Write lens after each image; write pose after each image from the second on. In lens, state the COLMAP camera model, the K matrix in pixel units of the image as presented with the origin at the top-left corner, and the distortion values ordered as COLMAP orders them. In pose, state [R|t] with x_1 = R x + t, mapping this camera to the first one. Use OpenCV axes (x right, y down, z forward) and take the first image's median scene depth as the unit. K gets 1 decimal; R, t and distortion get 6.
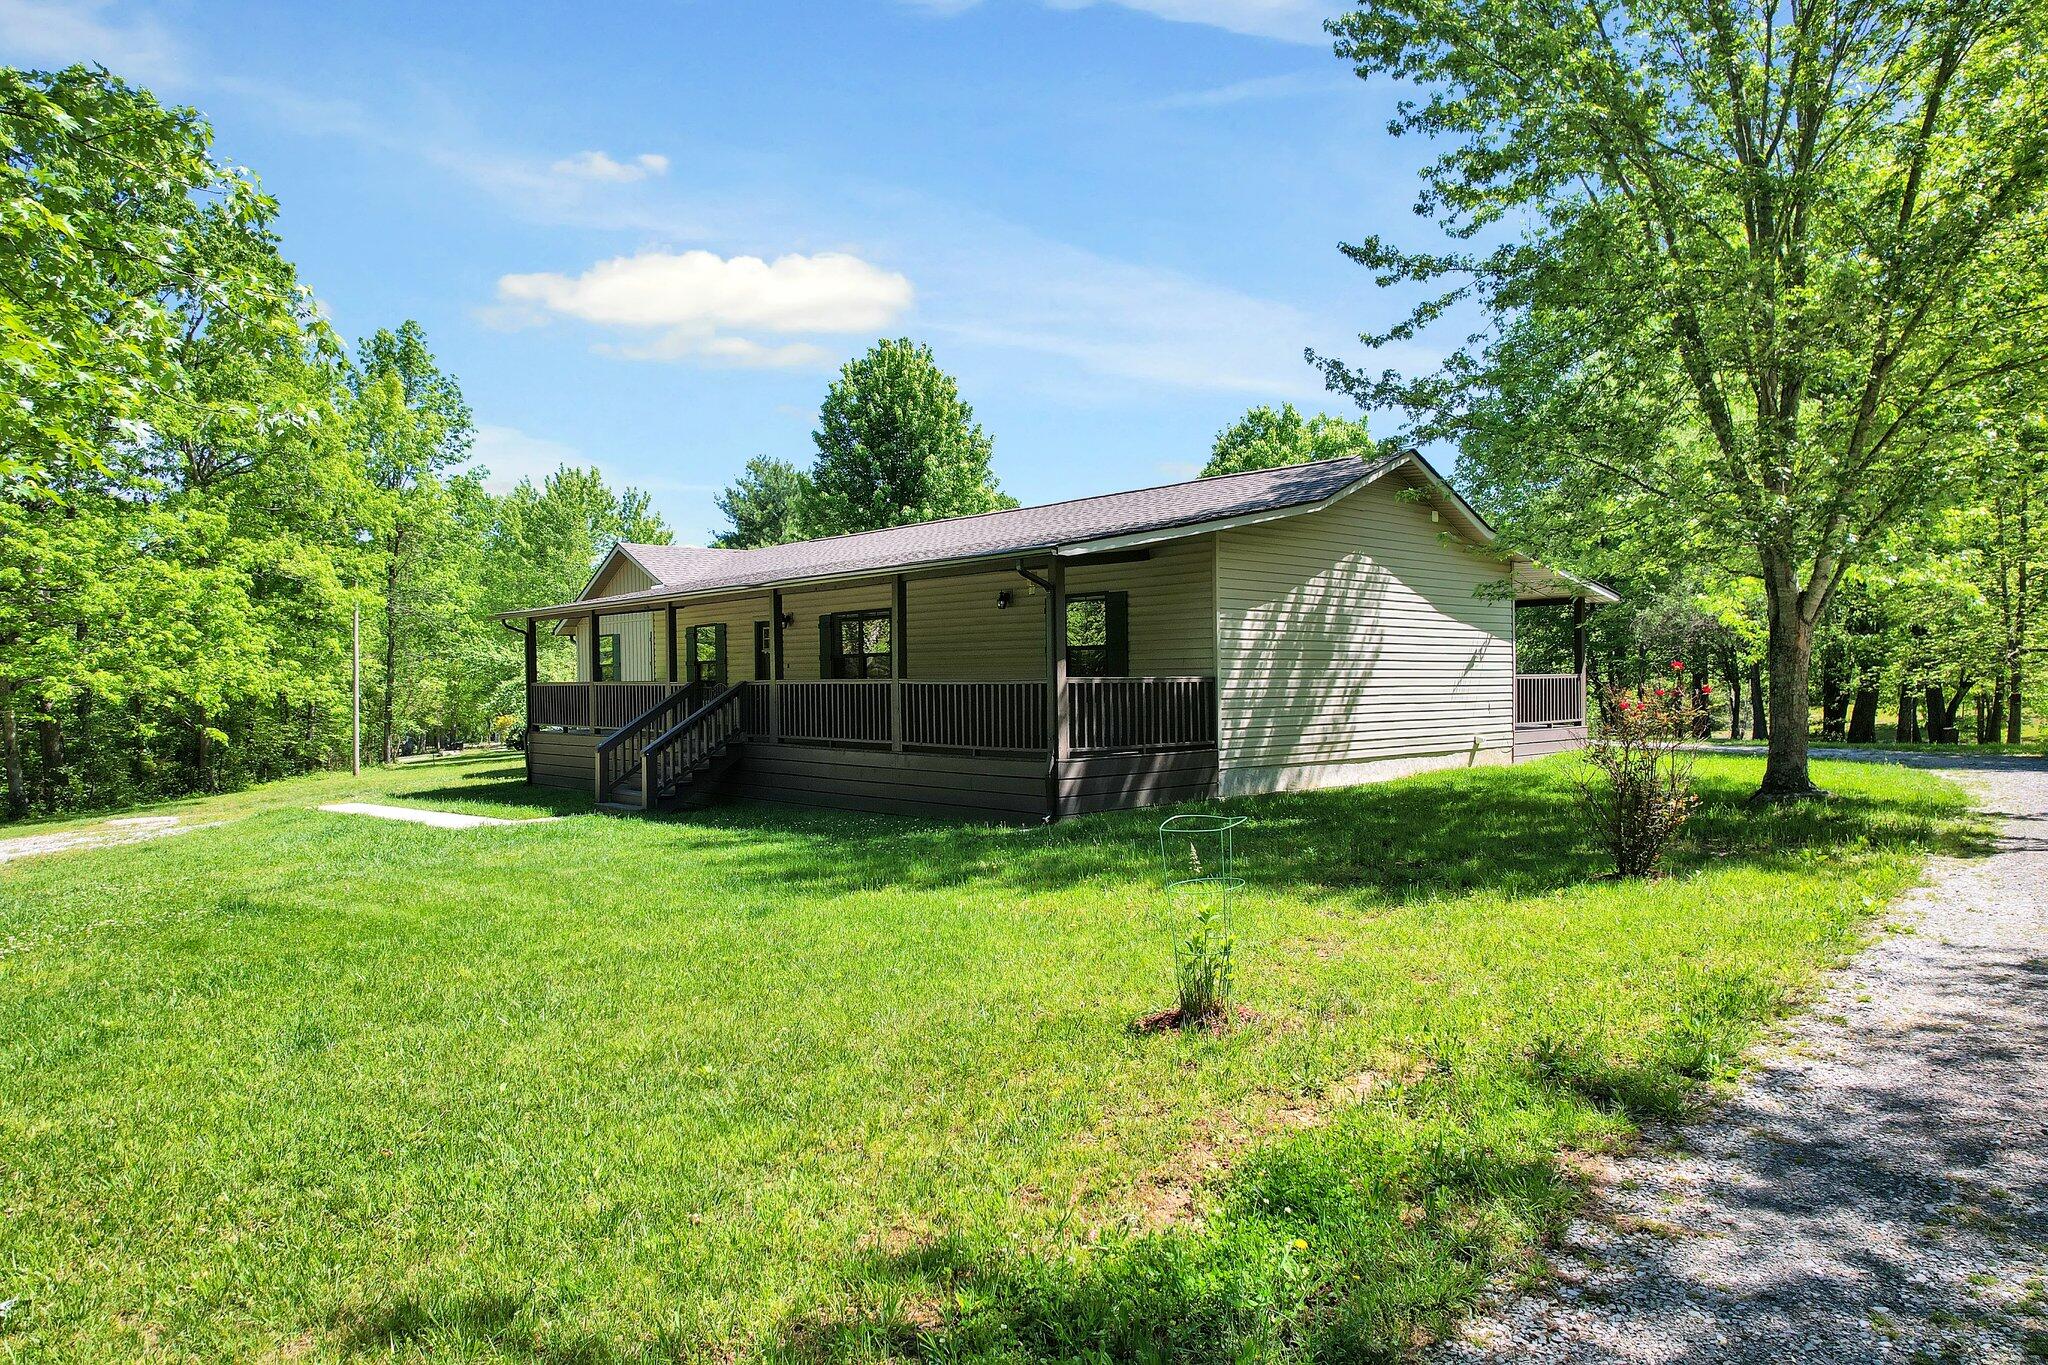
lens RADIAL K [[1287.3, 0, 1023.2], [0, 1287.3, 696.7], [0, 0, 1]] dist [-0.028682, 0.001750]
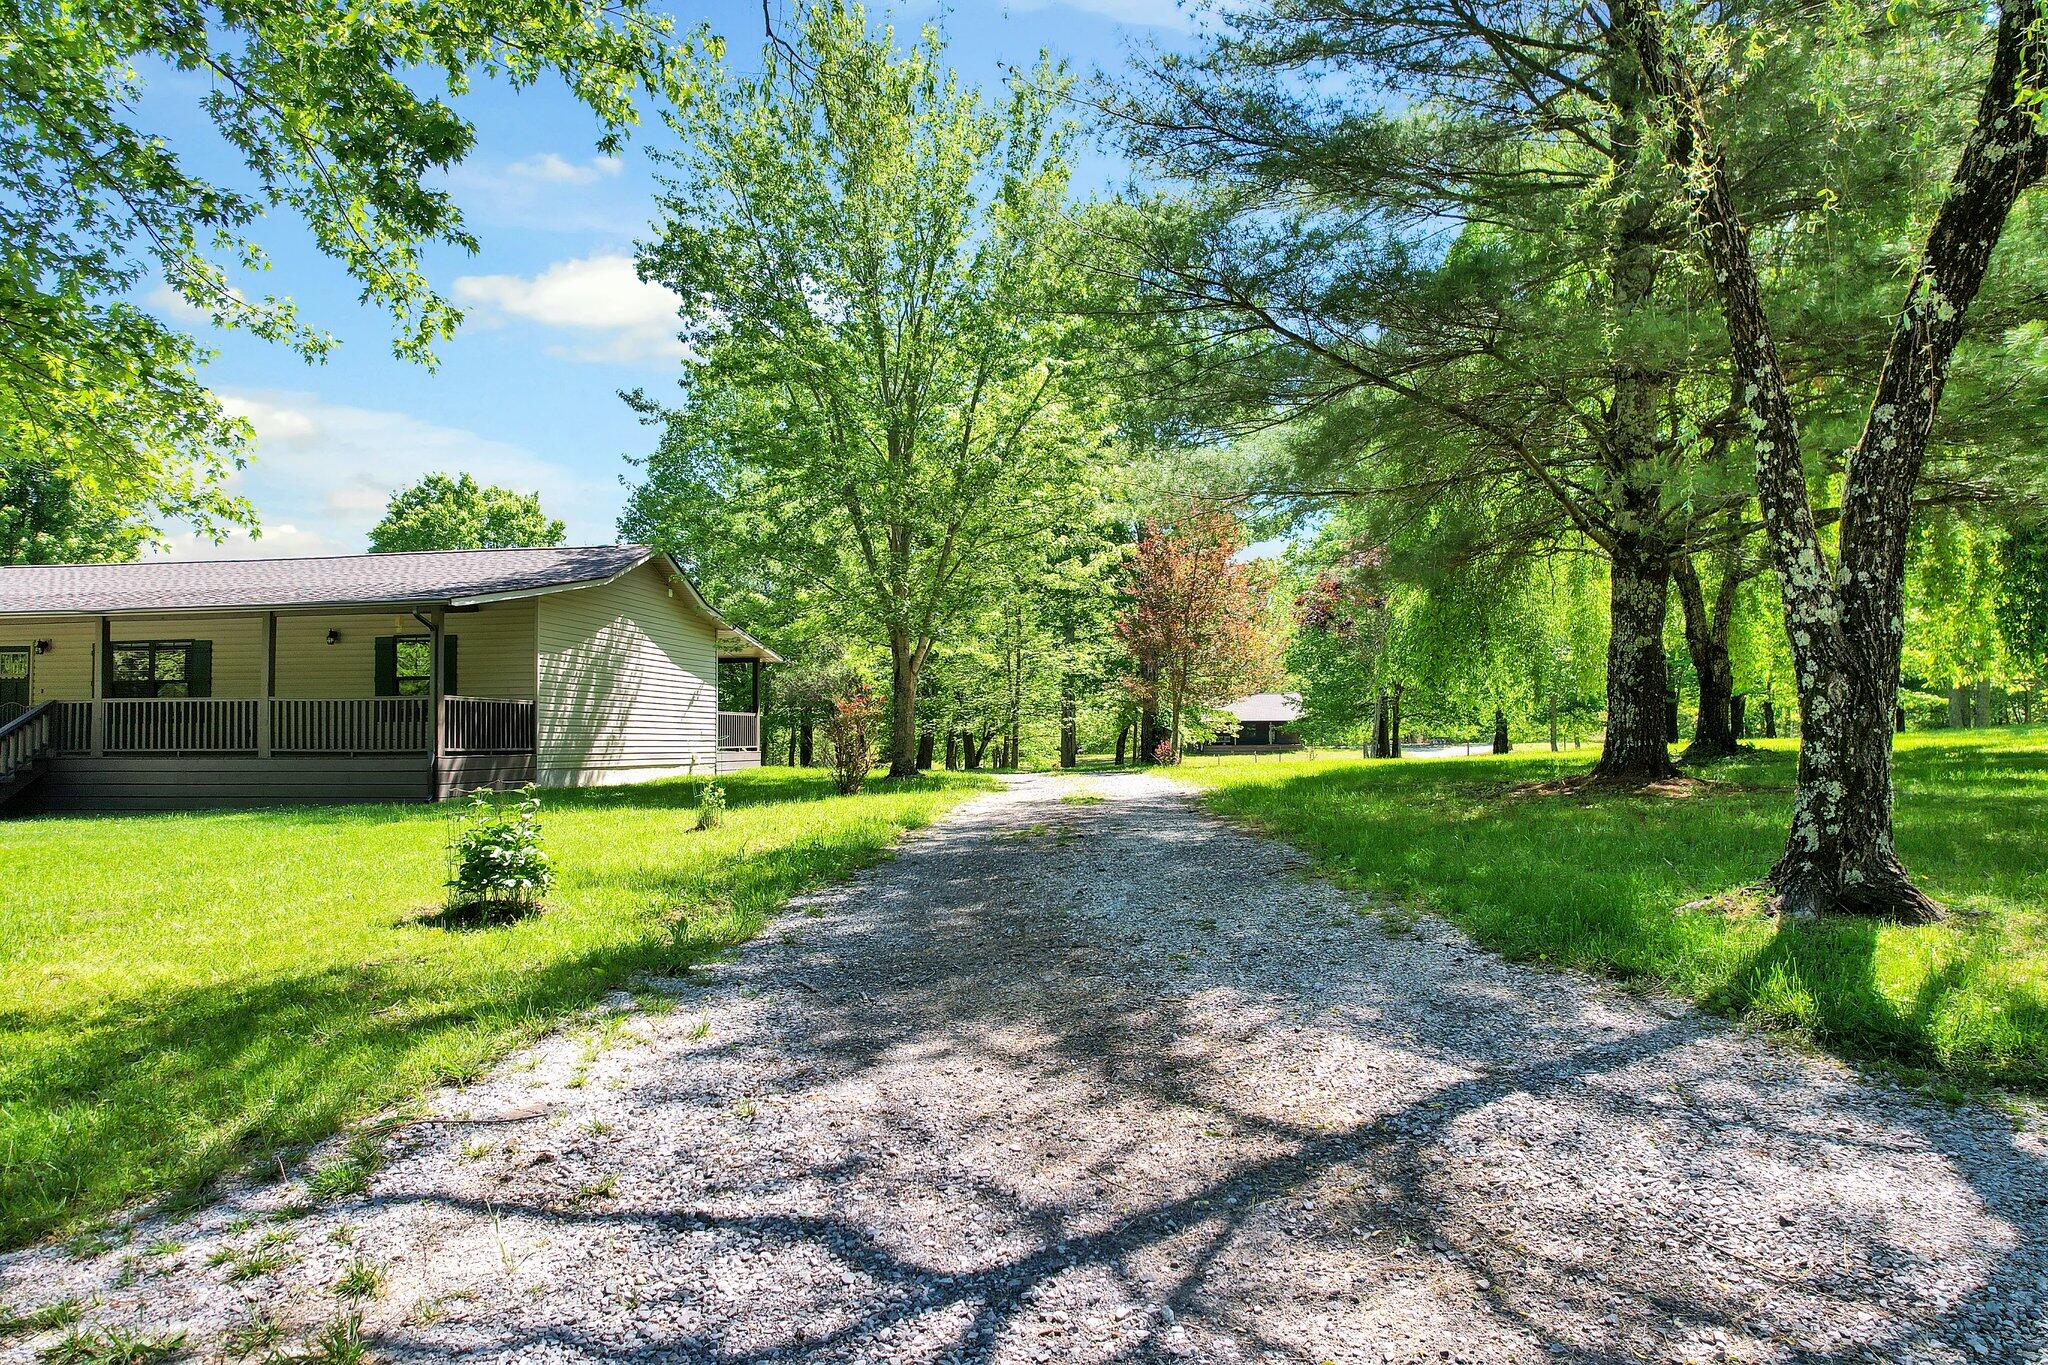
lens RADIAL K [[1287.3, 0, 1023.2], [0, 1287.3, 696.7], [0, 0, 1]] dist [-0.028682, 0.001750]
pose [[0.784073, 0.026449, 0.620105, -0.245429], [0.007190, 0.998638, -0.051686, 0.045495], [-0.620627, 0.044984, 0.782815, -0.318610]]
